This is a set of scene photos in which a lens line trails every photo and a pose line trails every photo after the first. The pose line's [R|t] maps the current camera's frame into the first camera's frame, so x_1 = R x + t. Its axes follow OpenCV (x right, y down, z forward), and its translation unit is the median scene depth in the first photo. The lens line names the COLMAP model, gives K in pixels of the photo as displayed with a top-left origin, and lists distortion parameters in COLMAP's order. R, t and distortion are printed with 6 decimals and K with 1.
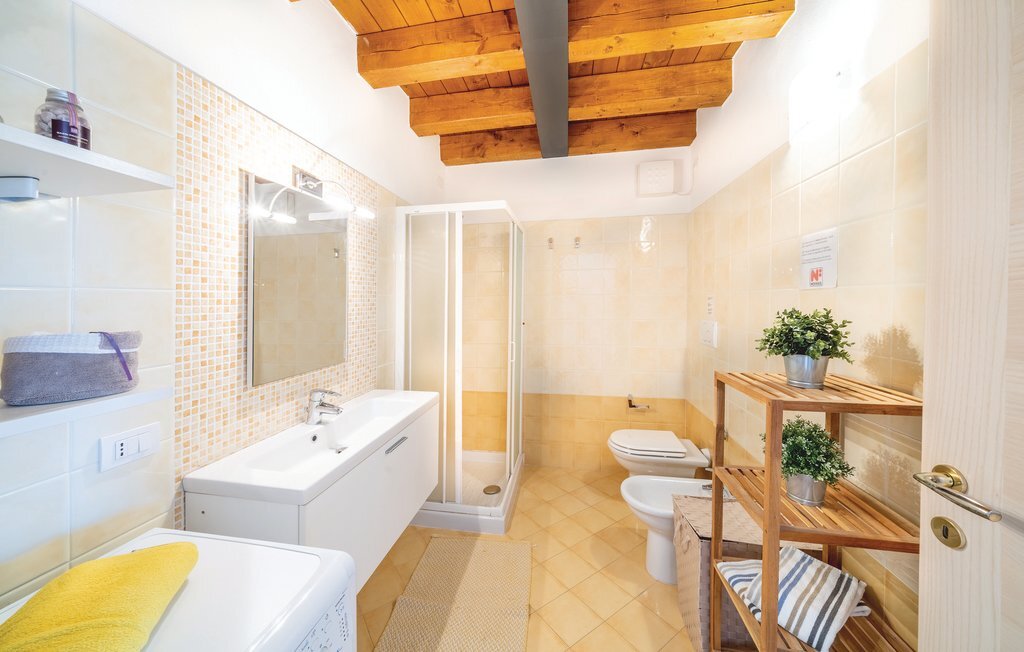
lens RADIAL K [[355.6, 0, 503.9], [0, 355.6, 303.3], [0, 0, 1]] dist [0.001286, 0.000219]
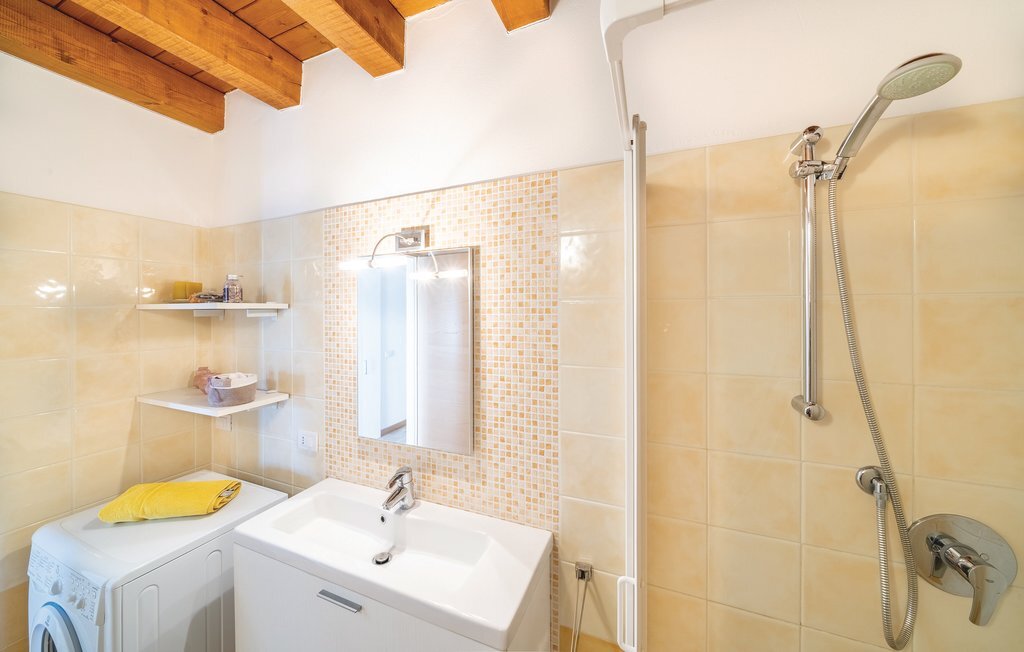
lens RADIAL K [[355.6, 0, 493.3], [0, 355.6, 305.5], [0, 0, 1]] dist [0.001286, 0.000219]
pose [[-0.224469, -0.031126, -0.973984, 0.294364], [-0.009744, 0.999511, -0.029696, -0.136487], [0.974432, 0.002824, -0.224663, 1.386637]]
